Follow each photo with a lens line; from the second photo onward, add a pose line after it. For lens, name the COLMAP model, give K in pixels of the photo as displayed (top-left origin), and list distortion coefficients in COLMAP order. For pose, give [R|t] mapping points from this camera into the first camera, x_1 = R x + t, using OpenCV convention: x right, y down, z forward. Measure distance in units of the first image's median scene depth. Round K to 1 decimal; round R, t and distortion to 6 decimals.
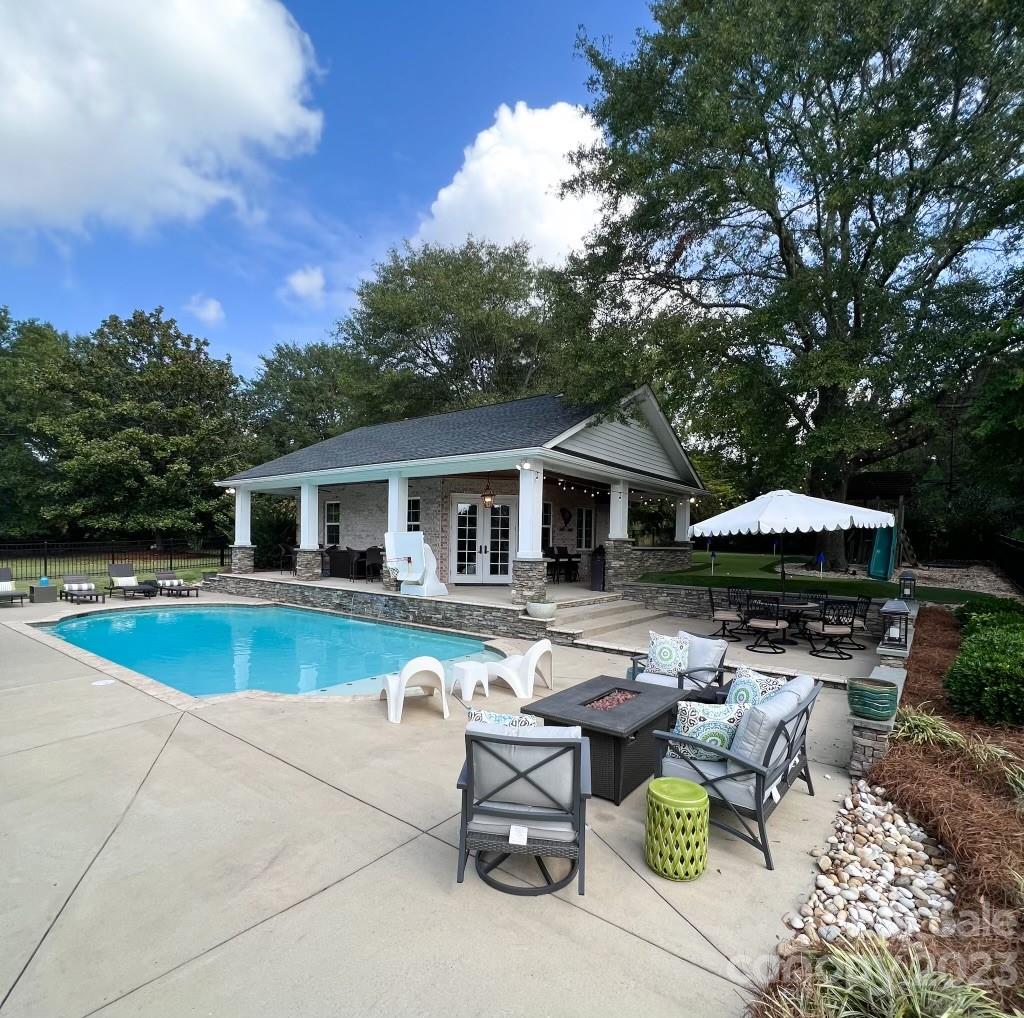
lens RADIAL K [[547.6, 0, 510.9], [0, 547.6, 507.6], [0, 0, 1]] dist [-0.002371, 0.000955]
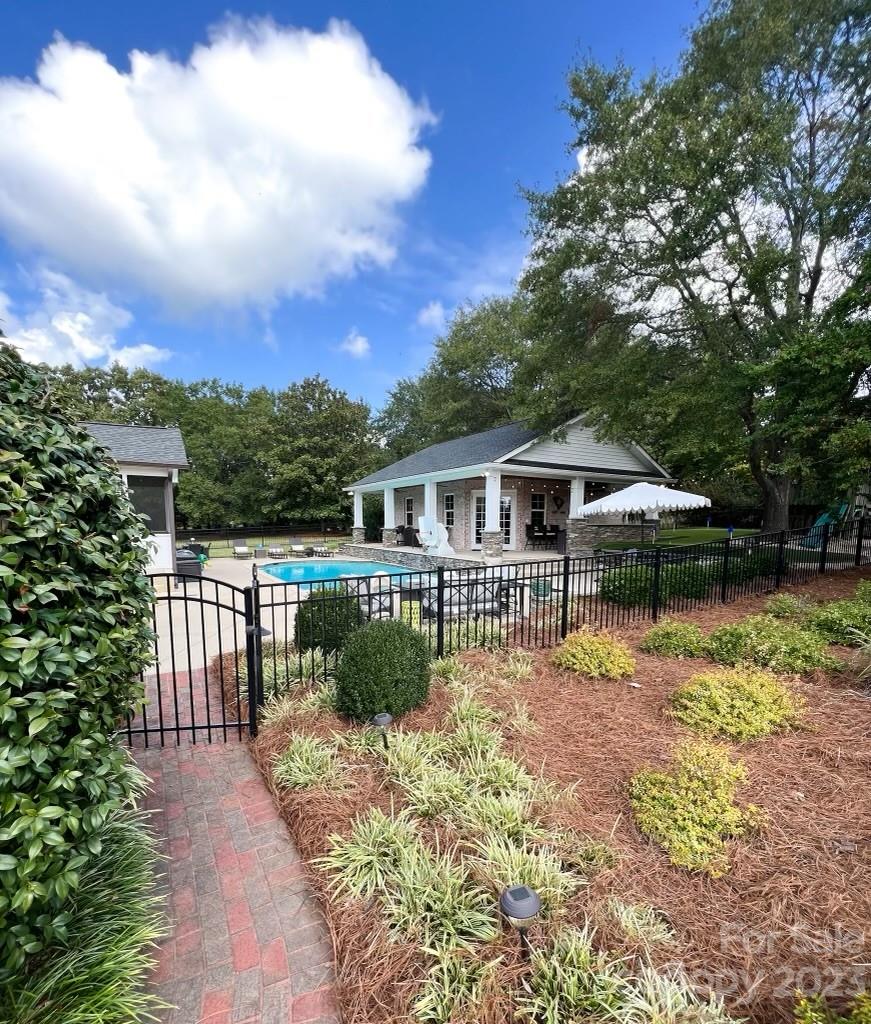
lens RADIAL K [[497.2, 0, 436.2], [0, 497.2, 513.5], [0, 0, 1]] dist [0.001765, 0.000106]
pose [[0.923489, -0.022988, -0.382936, 0.234145], [0.037500, 0.998832, 0.030476, -0.005478], [0.381788, -0.042504, 0.923272, -0.220381]]
